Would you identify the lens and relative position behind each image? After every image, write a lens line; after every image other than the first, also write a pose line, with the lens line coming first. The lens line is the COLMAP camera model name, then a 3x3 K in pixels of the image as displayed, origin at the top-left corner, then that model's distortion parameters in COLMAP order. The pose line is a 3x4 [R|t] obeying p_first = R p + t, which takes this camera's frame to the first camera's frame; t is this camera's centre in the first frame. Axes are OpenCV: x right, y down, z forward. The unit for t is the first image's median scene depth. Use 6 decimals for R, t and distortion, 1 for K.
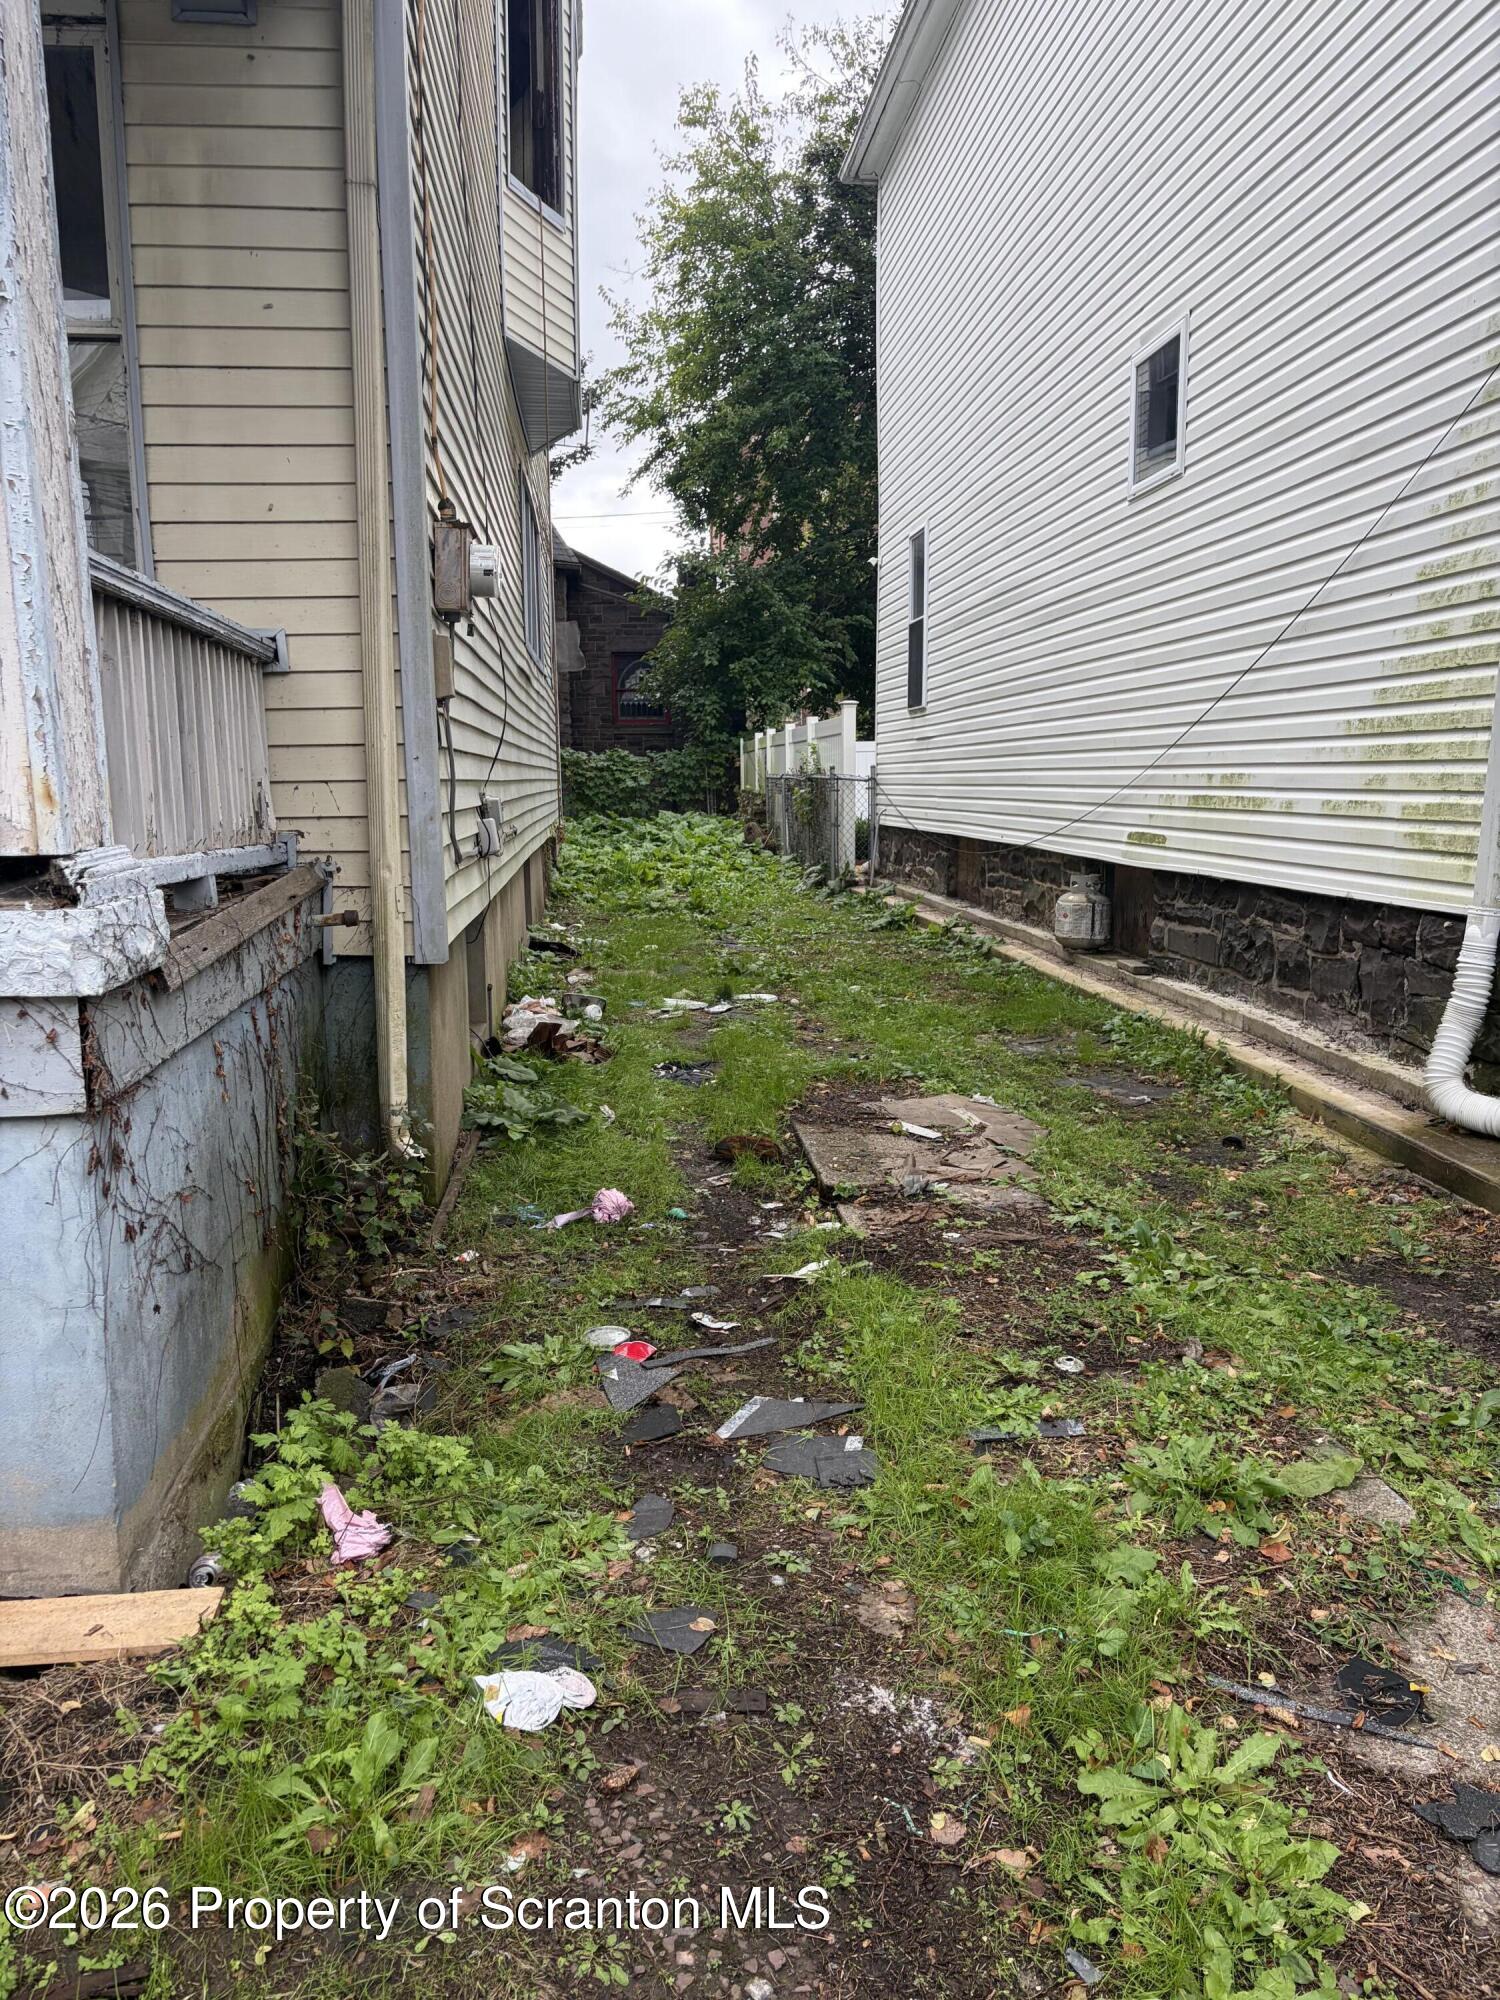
lens RADIAL K [[1517.5, 0, 741.2], [0, 1517.5, 1003.3], [0, 0, 1]] dist [0.068928, -0.113459]
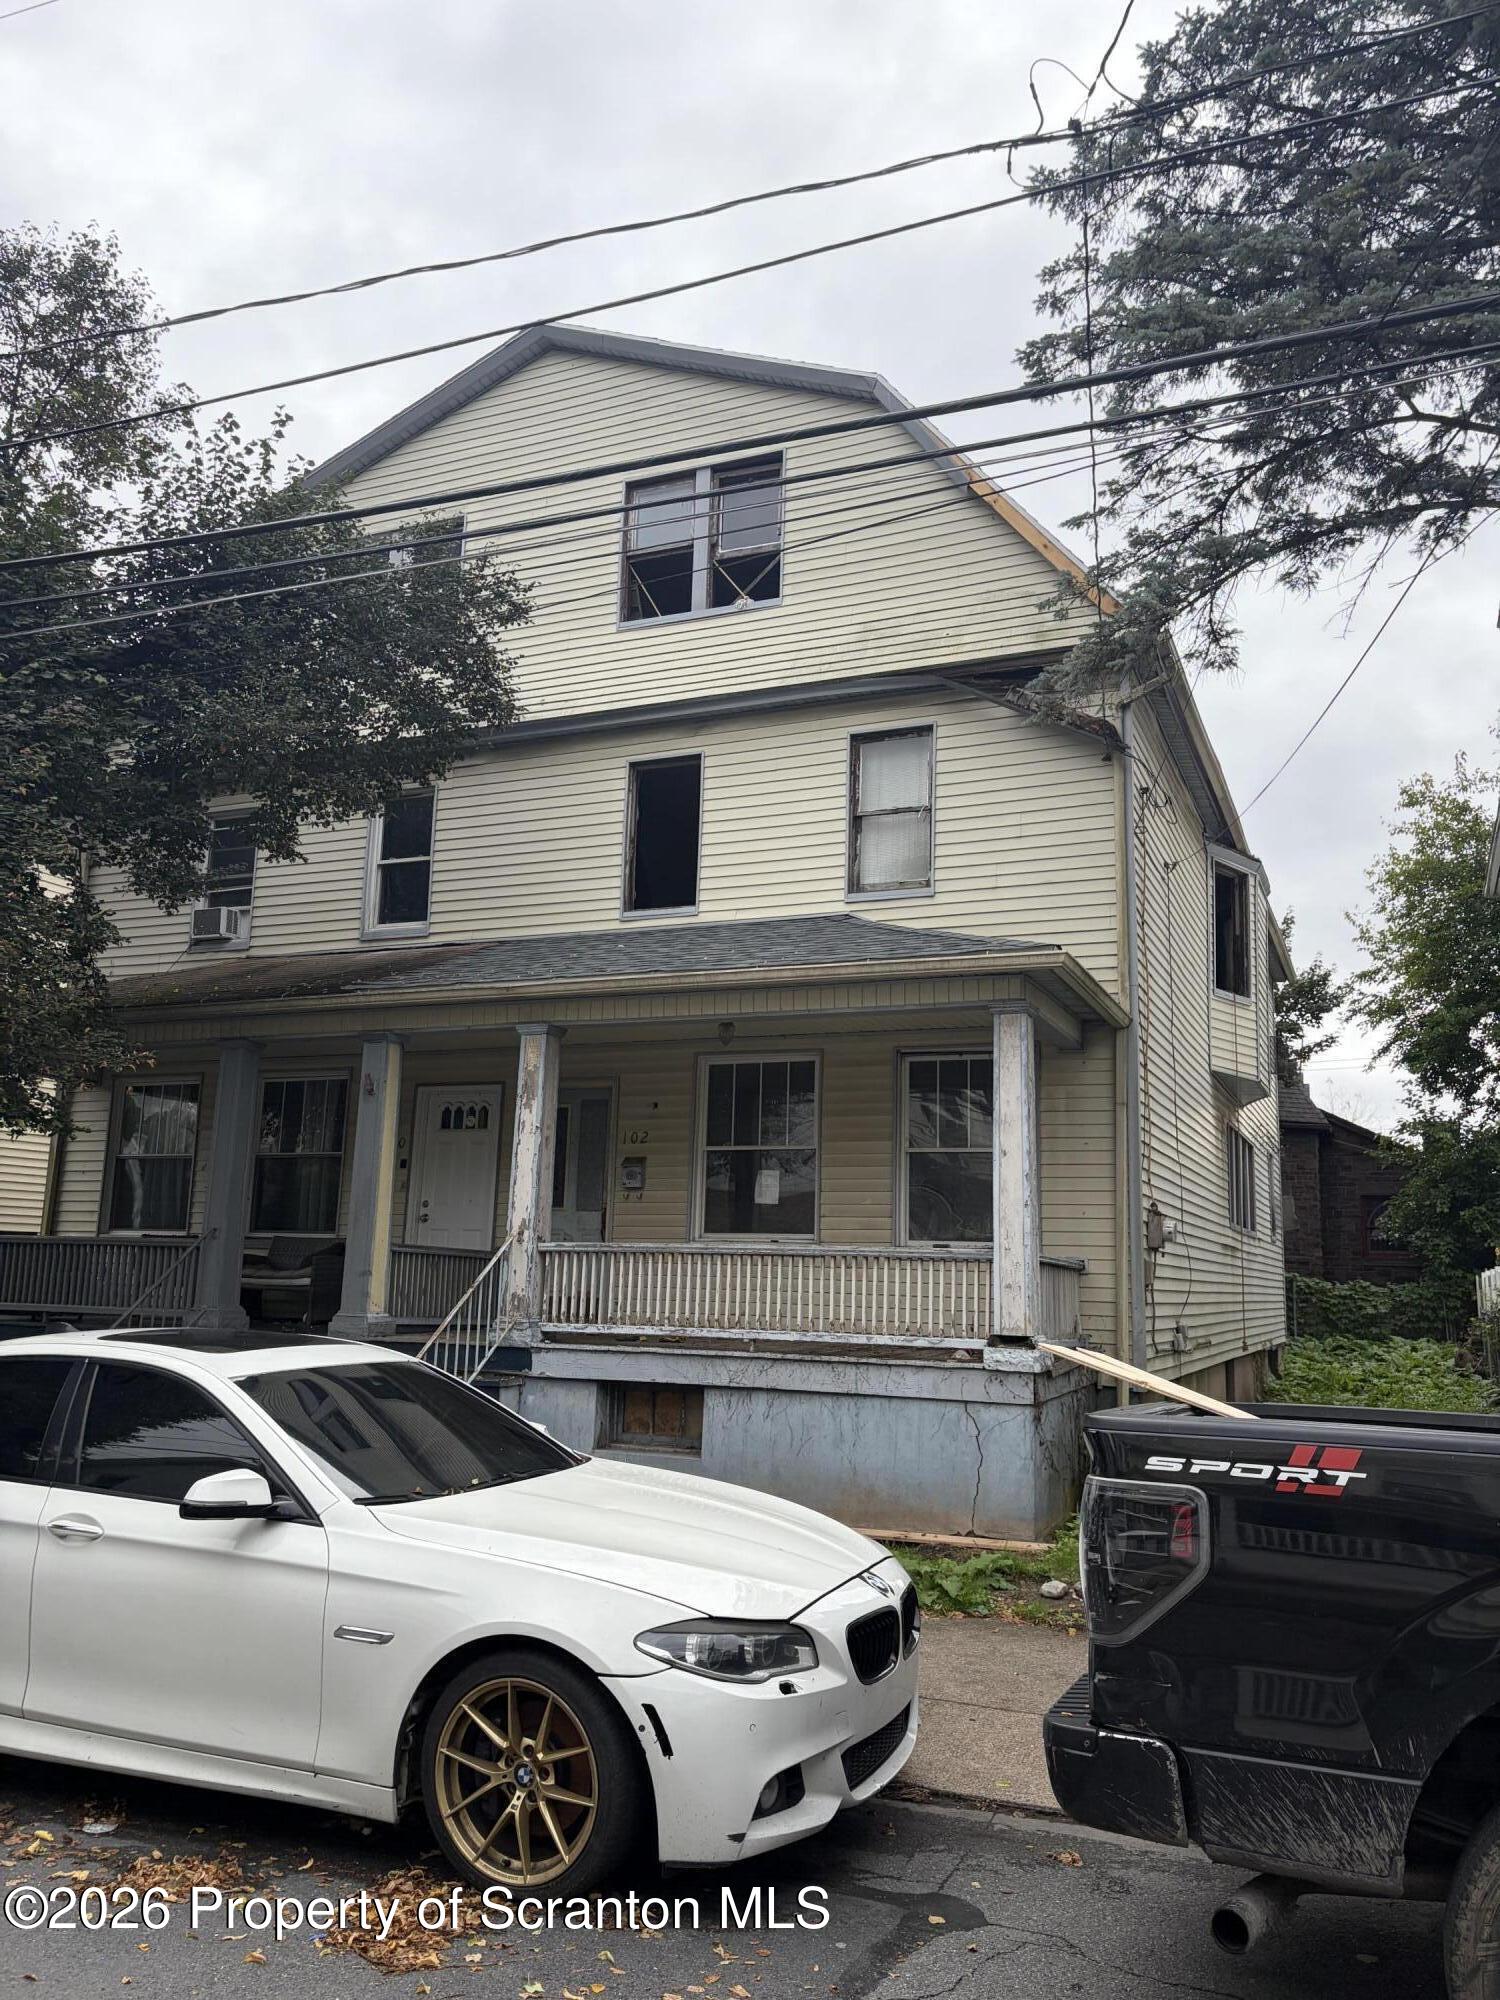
lens RADIAL K [[1517.5, 0, 741.2], [0, 1517.5, 1003.3], [0, 0, 1]] dist [0.068928, -0.113459]
pose [[0.876348, -0.047827, -0.479298, 0.221756], [-0.109533, 0.949202, -0.294988, 0.087829], [0.469060, 0.311011, 0.826592, -0.767855]]
